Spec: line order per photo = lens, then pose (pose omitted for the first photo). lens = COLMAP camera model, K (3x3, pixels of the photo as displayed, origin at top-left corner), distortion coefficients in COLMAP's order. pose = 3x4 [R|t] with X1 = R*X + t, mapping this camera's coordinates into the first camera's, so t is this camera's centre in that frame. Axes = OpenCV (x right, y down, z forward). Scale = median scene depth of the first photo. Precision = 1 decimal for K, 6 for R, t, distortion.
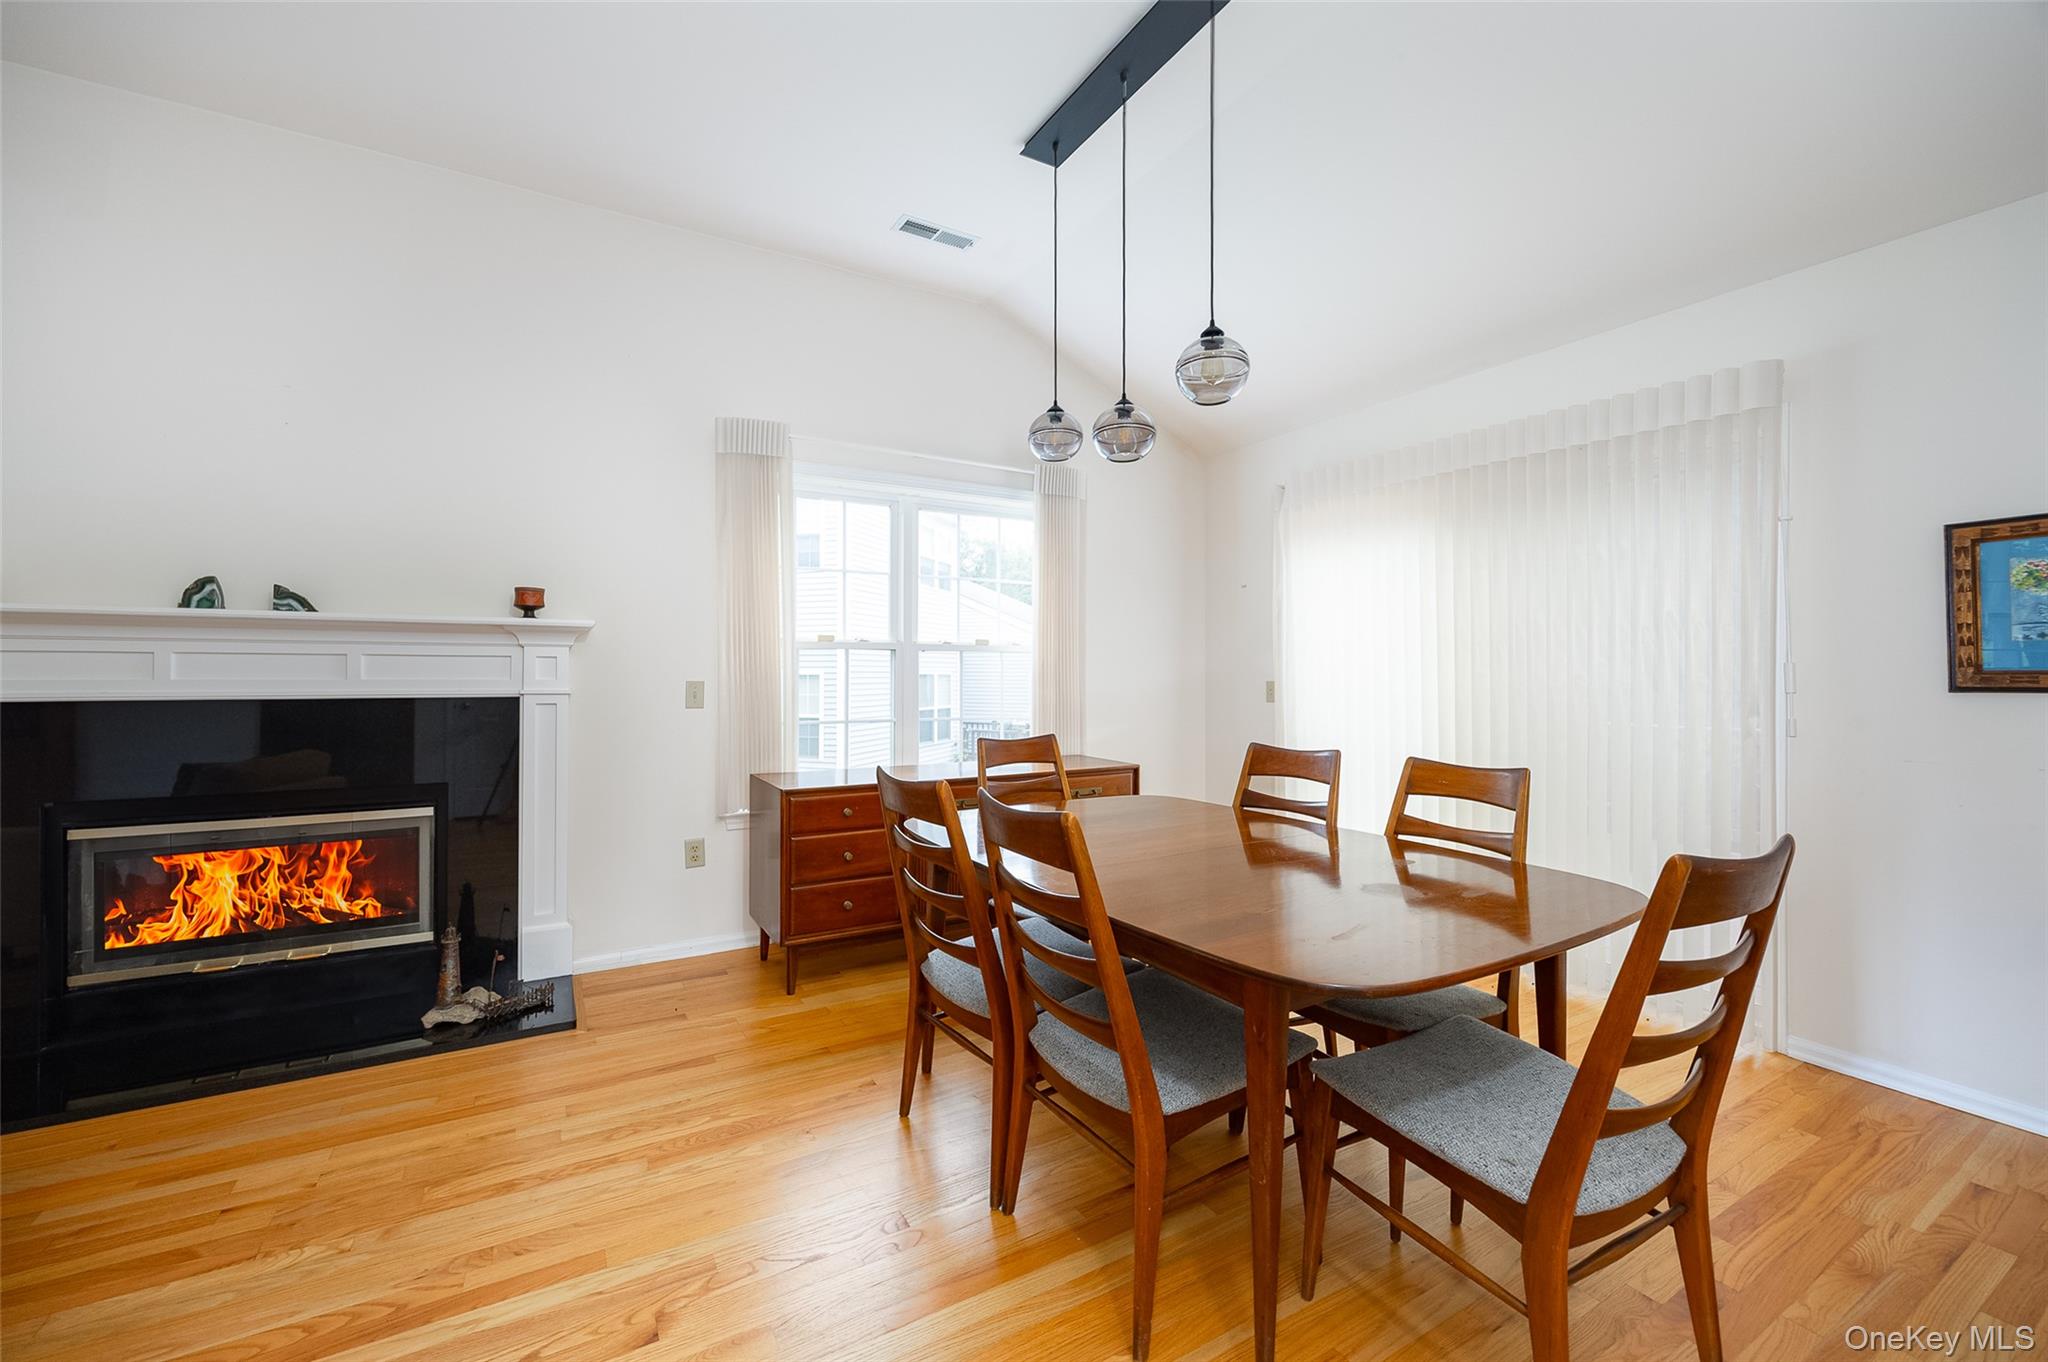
lens RADIAL K [[808.8, 0, 929.1], [0, 808.8, 666.8], [0, 0, 1]] dist [0.006818, -0.001516]
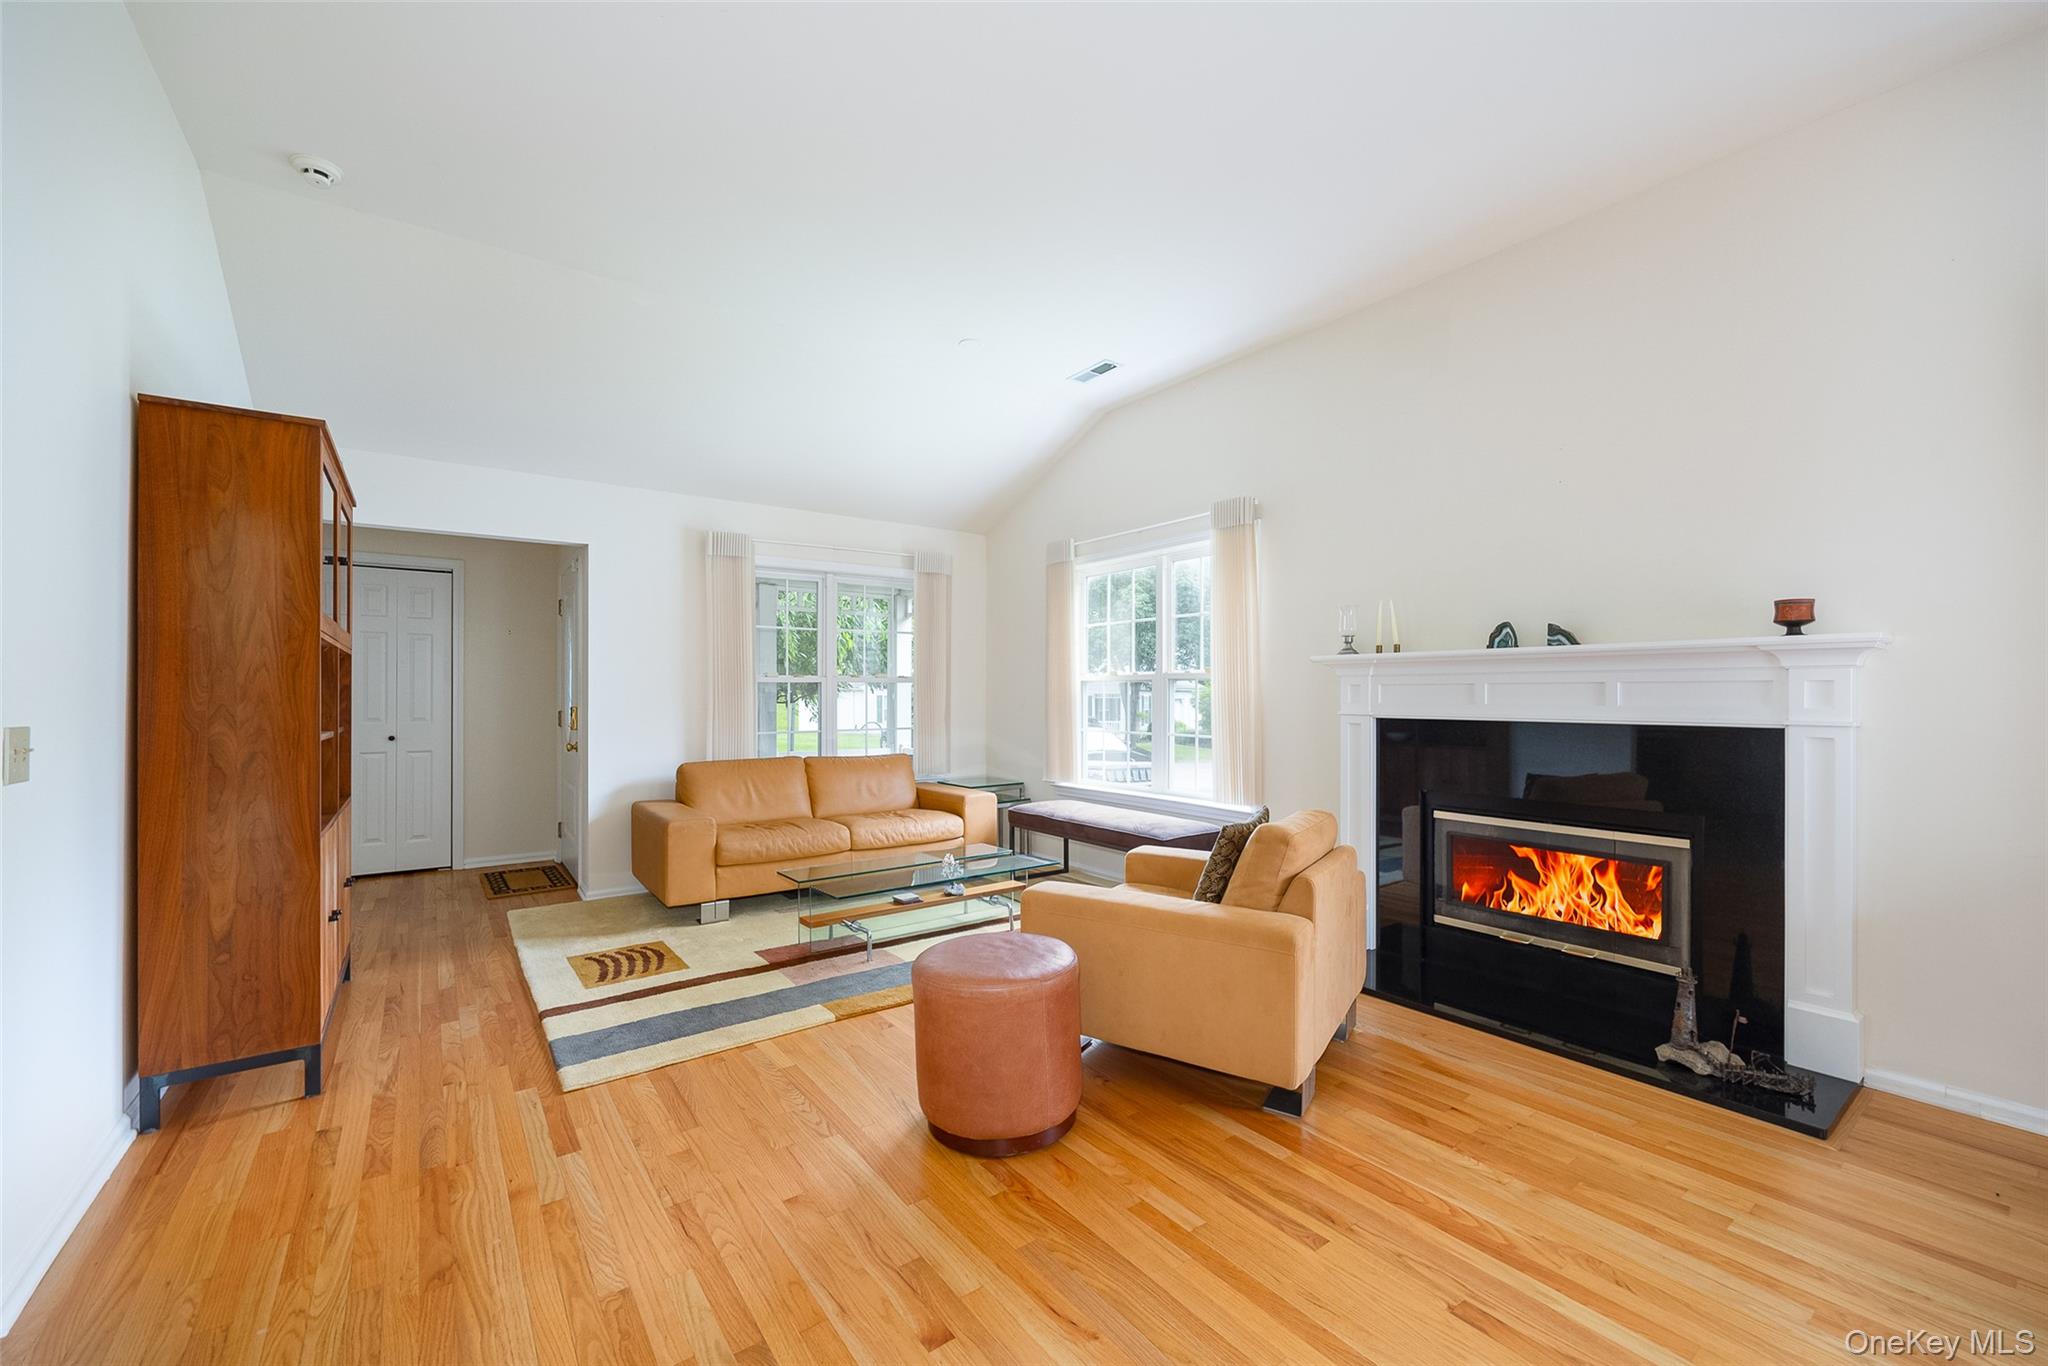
lens RADIAL K [[808.8, 0, 1010.2], [0, 808.8, 692.7], [0, 0, 1]] dist [0.006818, -0.001516]
pose [[0.137941, -0.005917, -0.990423, 0.248886], [0.007336, 0.999961, -0.004953, -0.002655], [0.990413, -0.006582, 0.137979, 0.081424]]
